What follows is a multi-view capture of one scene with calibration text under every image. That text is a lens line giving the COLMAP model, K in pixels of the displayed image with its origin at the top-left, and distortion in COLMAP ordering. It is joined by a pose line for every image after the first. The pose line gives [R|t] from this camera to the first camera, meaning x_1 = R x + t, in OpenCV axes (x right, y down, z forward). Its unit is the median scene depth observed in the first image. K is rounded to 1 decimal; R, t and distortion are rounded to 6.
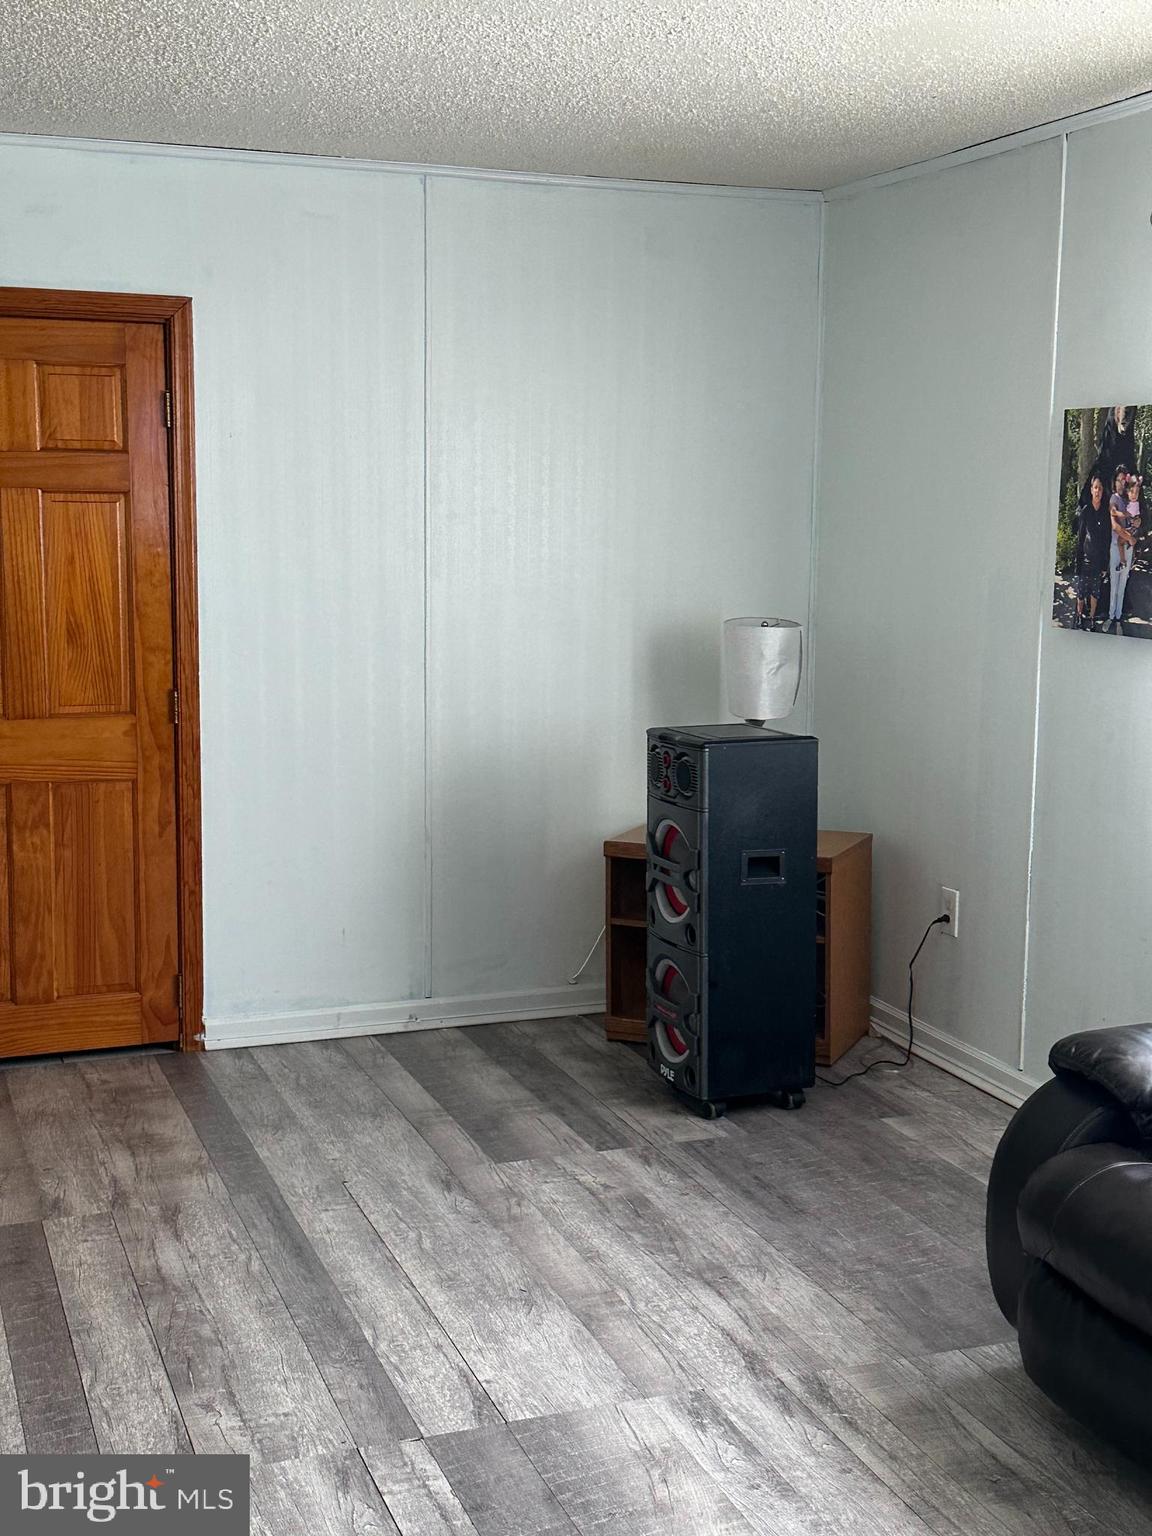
lens RADIAL K [[1948.5, 0, 576.0], [0, 1948.5, 768.0], [0, 0, 1]] dist [0.121269, -0.044342]
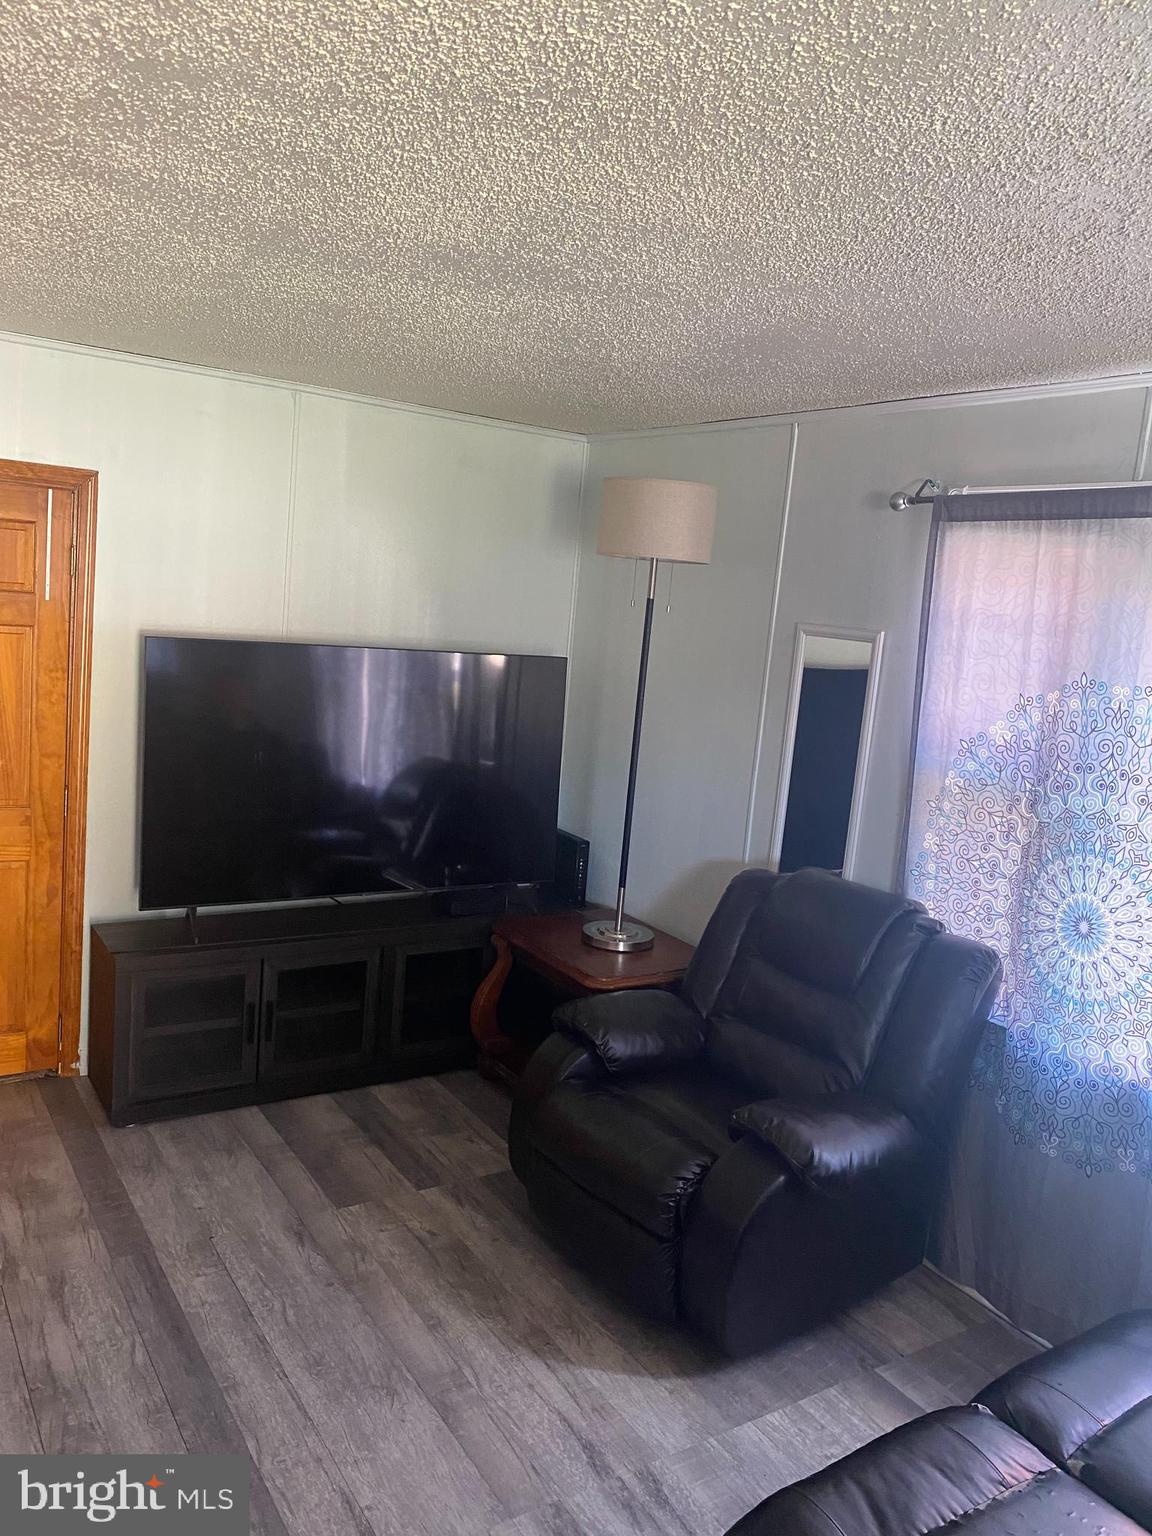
lens RADIAL K [[1168.1, 0, 576.0], [0, 1168.1, 768.0], [0, 0, 1]] dist [-0.009886, 0.000066]
pose [[0.971475, 0.043522, 0.233115, -0.083156], [-0.048697, 0.998677, 0.016490, -0.099897], [-0.232089, -0.027371, 0.972309, 0.278962]]
